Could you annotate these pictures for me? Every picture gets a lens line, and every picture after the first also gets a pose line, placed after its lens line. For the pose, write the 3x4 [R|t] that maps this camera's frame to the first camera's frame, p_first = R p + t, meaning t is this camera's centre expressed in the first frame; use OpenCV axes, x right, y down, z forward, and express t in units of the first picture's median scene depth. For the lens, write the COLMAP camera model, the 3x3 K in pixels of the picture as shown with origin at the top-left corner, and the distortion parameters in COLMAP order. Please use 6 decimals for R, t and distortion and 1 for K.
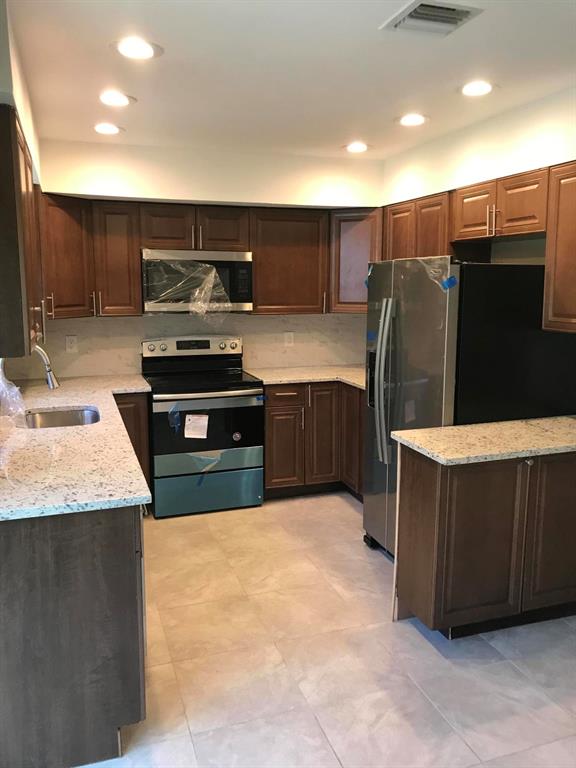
lens RADIAL K [[622.9, 0, 288.1], [0, 622.9, 378.1], [0, 0, 1]] dist [0.026268, -0.019649]
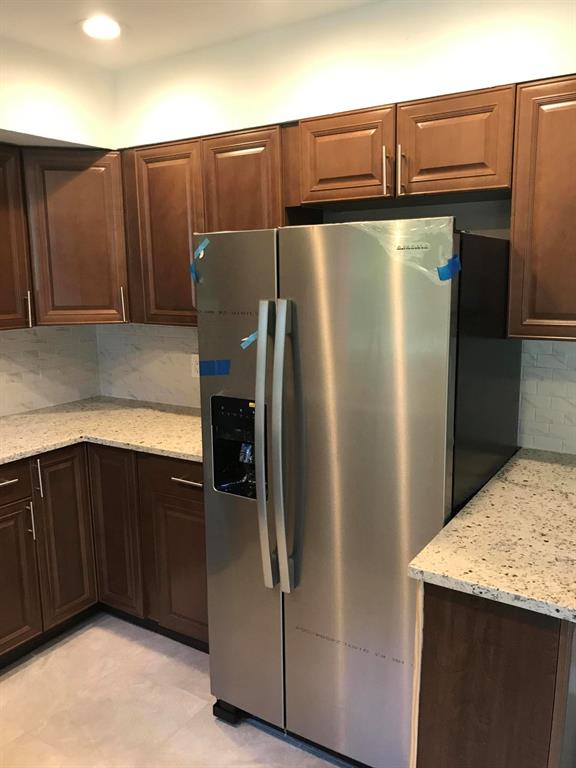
lens RADIAL K [[642.1, 0, 294.5], [0, 642.1, 383.2], [0, 0, 1]] dist [0.029679, -0.002908]
pose [[0.783596, -0.124206, 0.608728, -0.150661], [0.113786, 0.991930, 0.055921, -0.072850], [-0.610761, 0.025445, 0.791406, 0.465707]]
